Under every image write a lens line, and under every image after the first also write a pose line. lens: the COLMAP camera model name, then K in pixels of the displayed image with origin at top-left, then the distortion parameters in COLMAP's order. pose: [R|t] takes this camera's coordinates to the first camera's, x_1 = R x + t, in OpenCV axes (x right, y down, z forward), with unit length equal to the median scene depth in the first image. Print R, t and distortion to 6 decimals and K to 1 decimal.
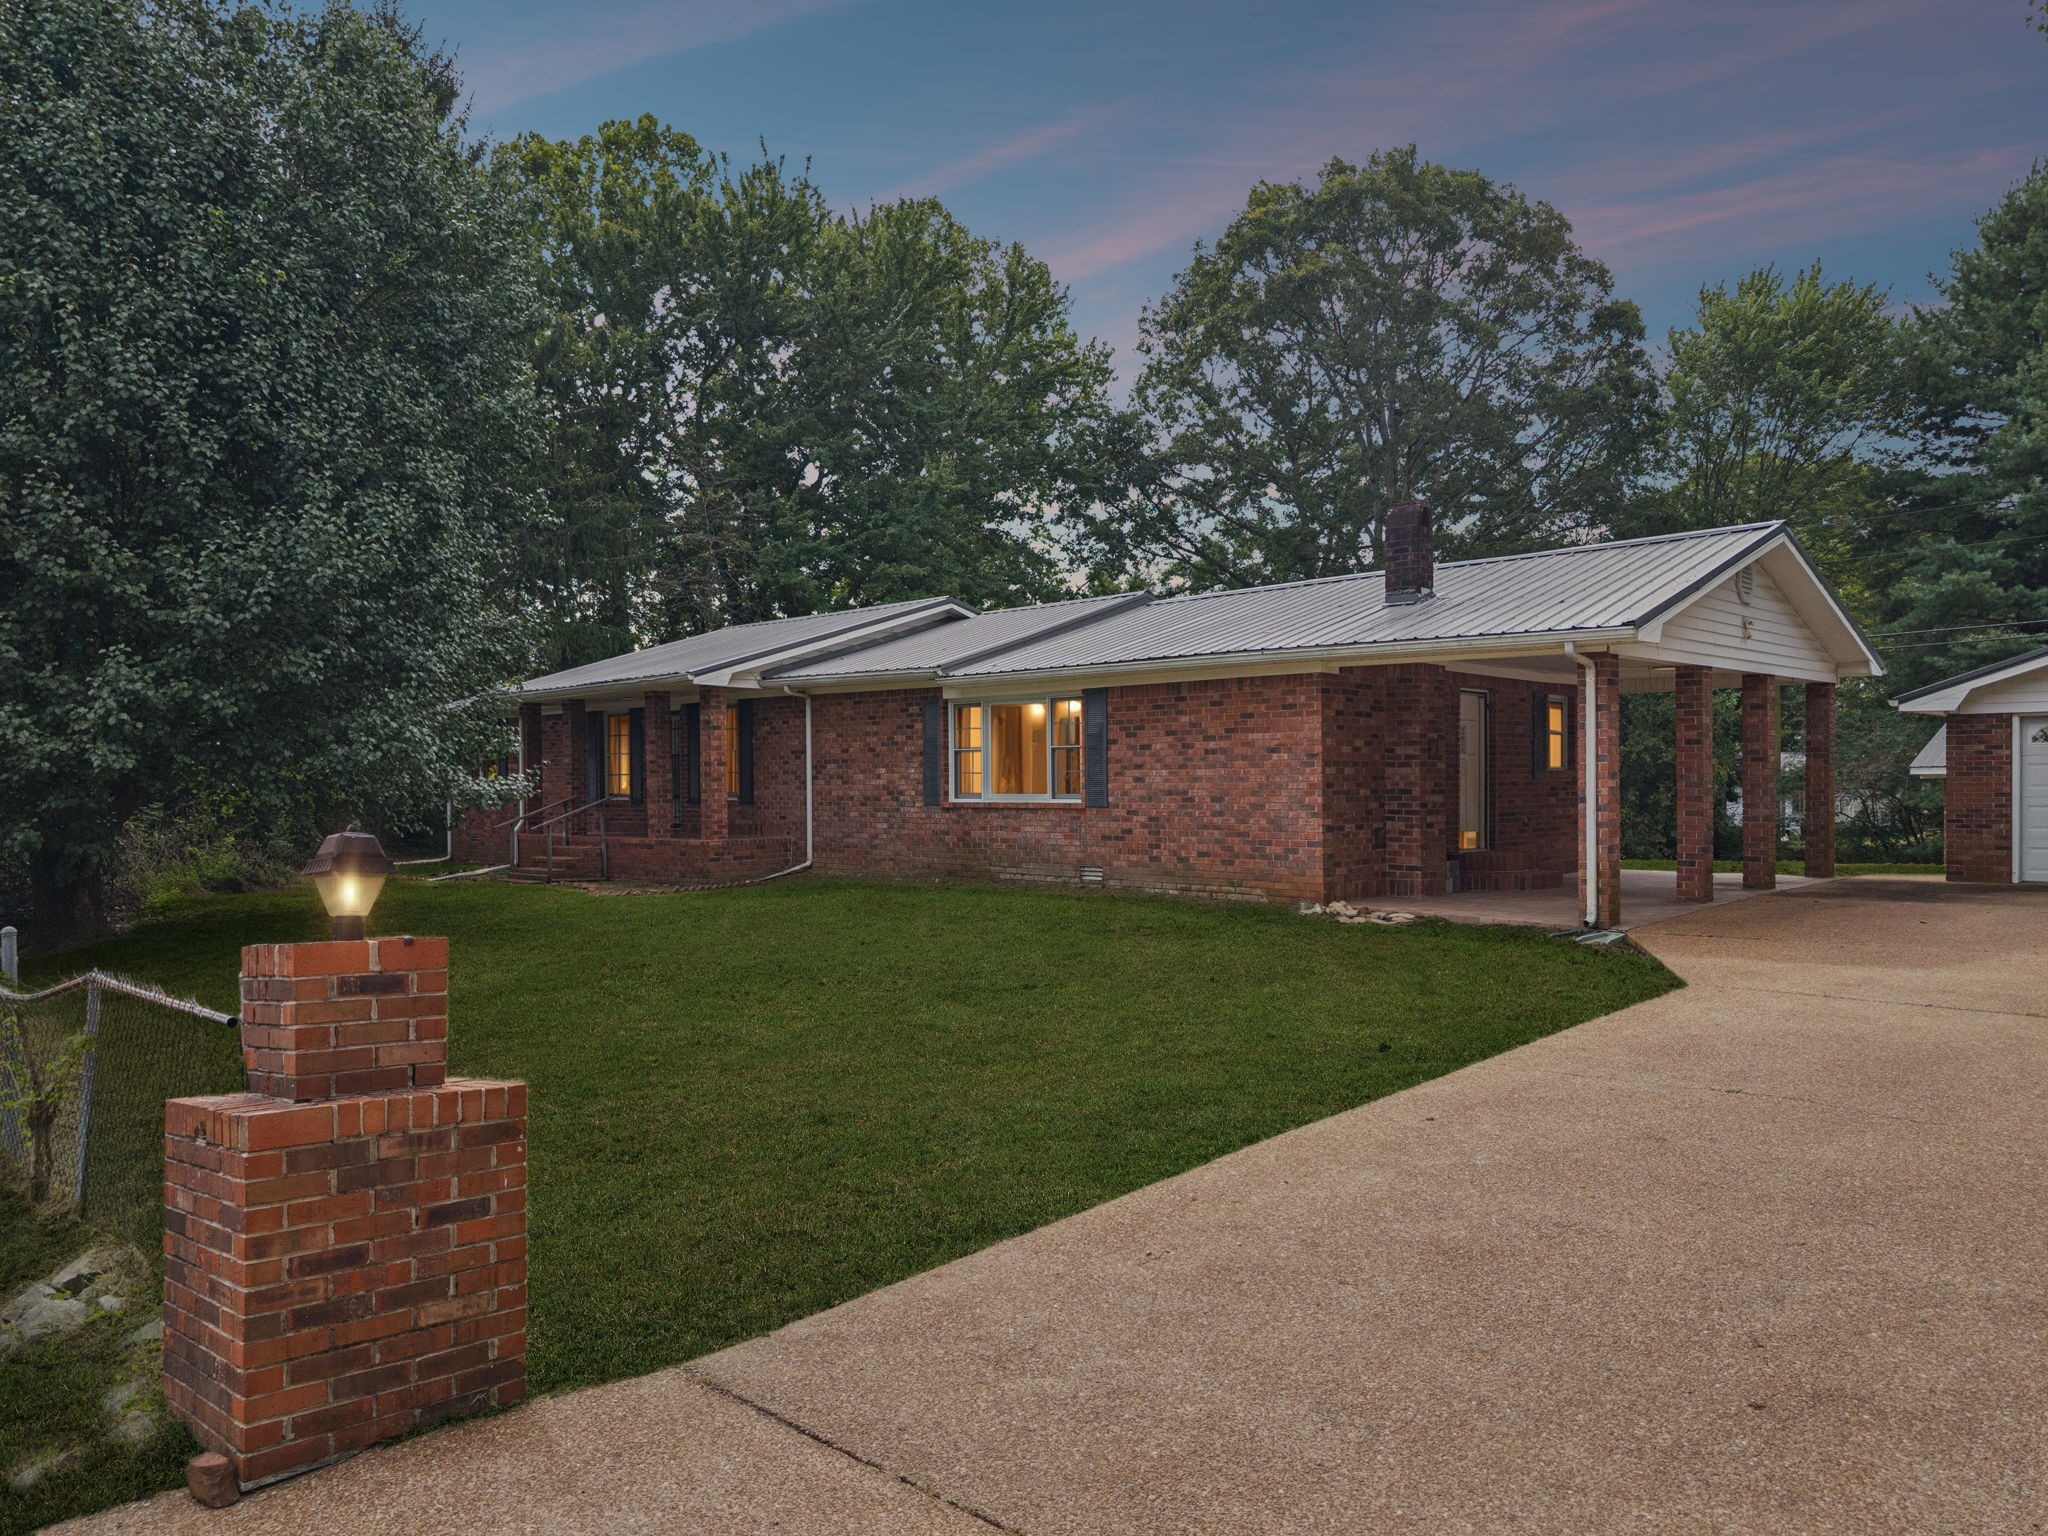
lens RADIAL K [[1345.0, 0, 1048.6], [0, 1345.0, 800.0], [0, 0, 1]] dist [-0.006833, 0.001363]
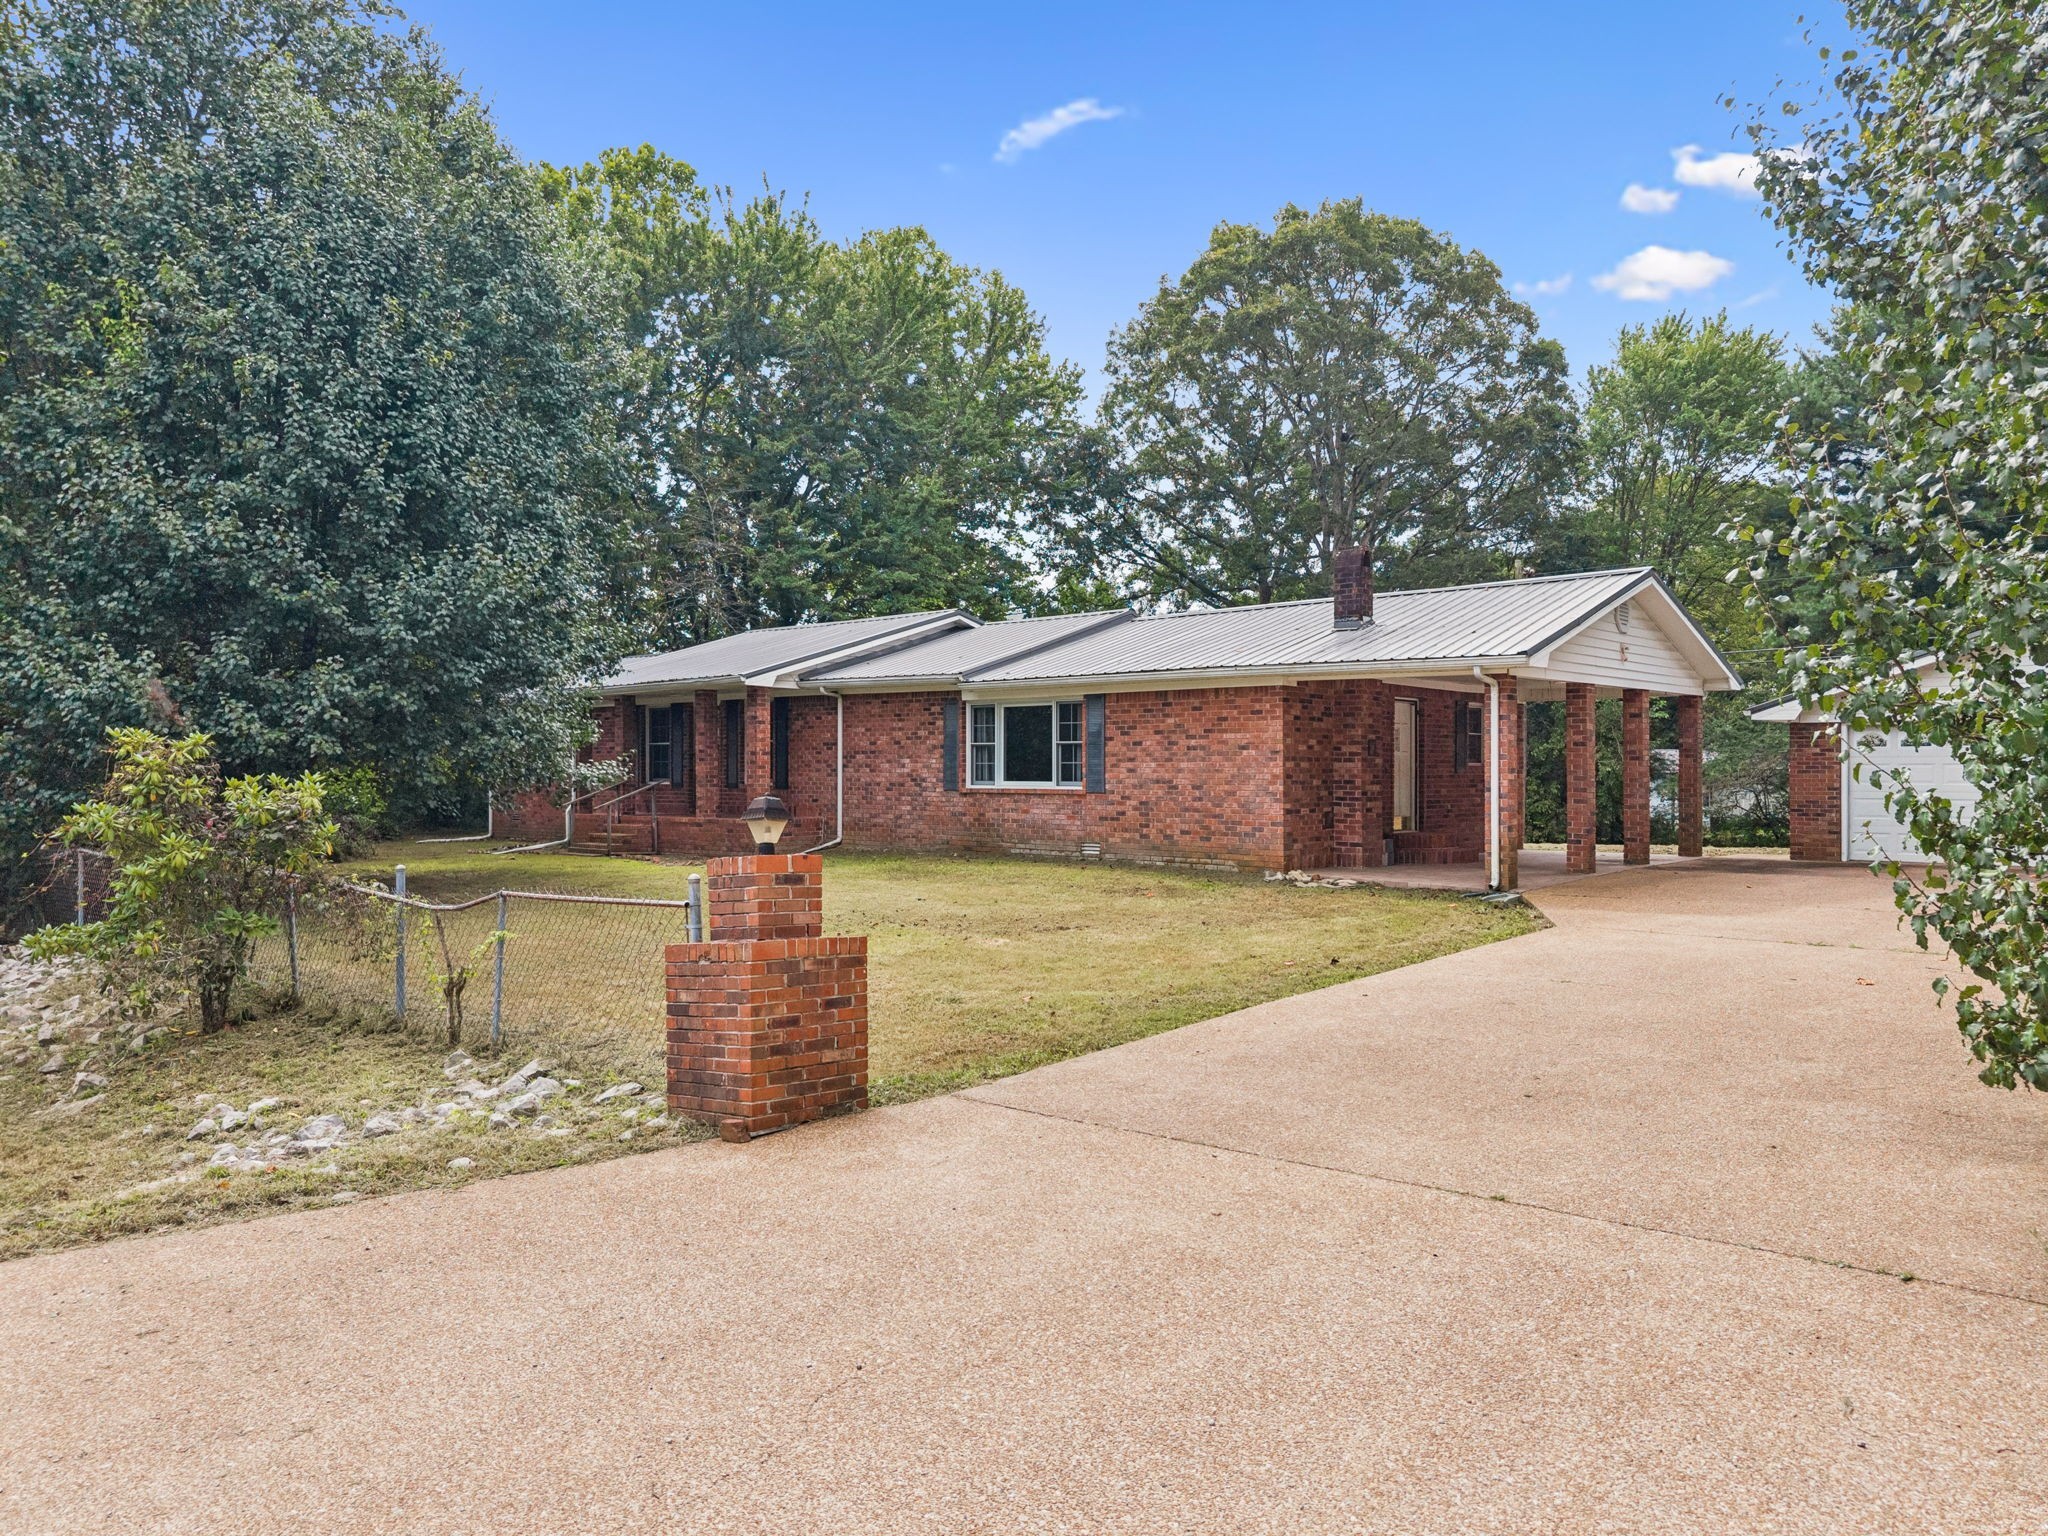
lens RADIAL K [[1345.0, 0, 1045.4], [0, 1345.0, 766.3], [0, 0, 1]] dist [-0.006833, 0.001363]
pose [[0.999295, 0.009064, 0.036432, -0.044366], [-0.008424, 0.999808, -0.017680, 0.002579], [-0.036585, 0.017361, 0.999180, -0.167113]]
